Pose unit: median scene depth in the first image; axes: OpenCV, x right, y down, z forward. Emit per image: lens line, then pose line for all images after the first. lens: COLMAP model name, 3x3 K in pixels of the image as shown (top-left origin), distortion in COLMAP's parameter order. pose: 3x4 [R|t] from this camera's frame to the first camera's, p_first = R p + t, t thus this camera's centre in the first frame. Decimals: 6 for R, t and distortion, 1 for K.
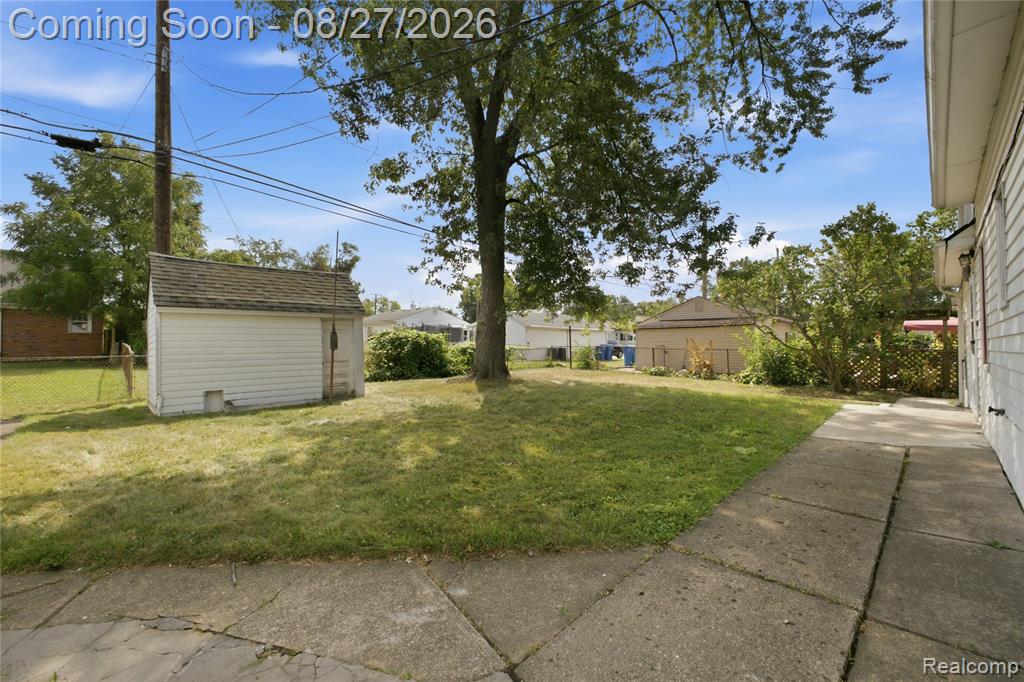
lens RADIAL K [[413.9, 0, 489.4], [0, 413.9, 335.6], [0, 0, 1]] dist [0.010318, 0.000037]
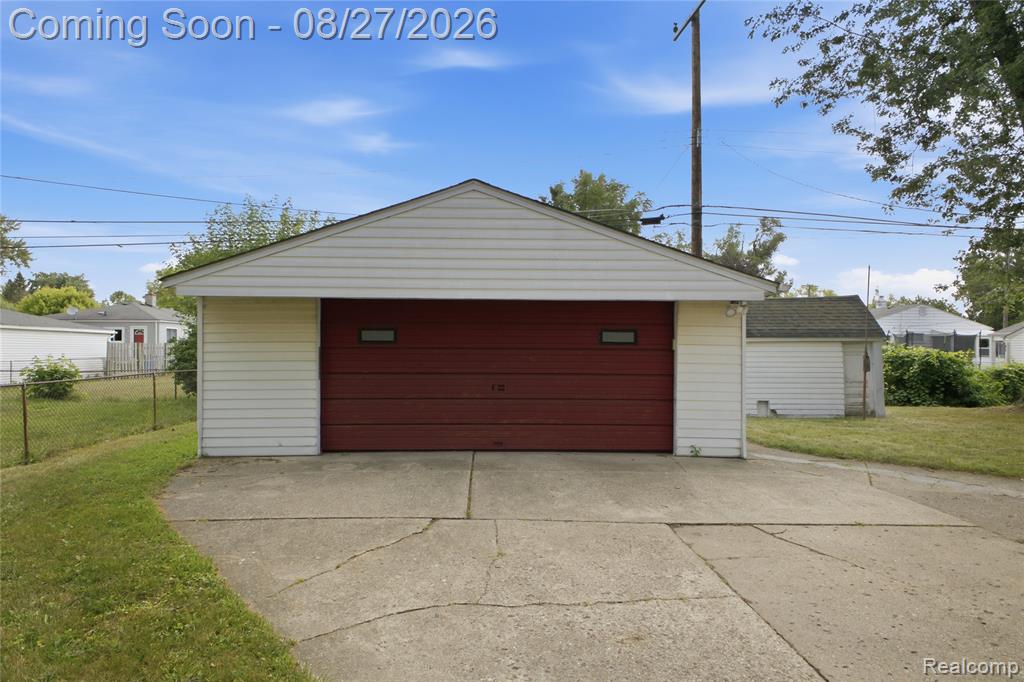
lens RADIAL K [[566.2, 0, 512.0], [0, 566.2, 341.0], [0, 0, 1]] dist [0.001659, -0.000008]
pose [[0.736755, -0.006433, -0.676129, -0.030496], [0.002035, 0.999971, -0.007296, -0.029308], [0.676157, 0.004000, 0.736747, -0.571835]]
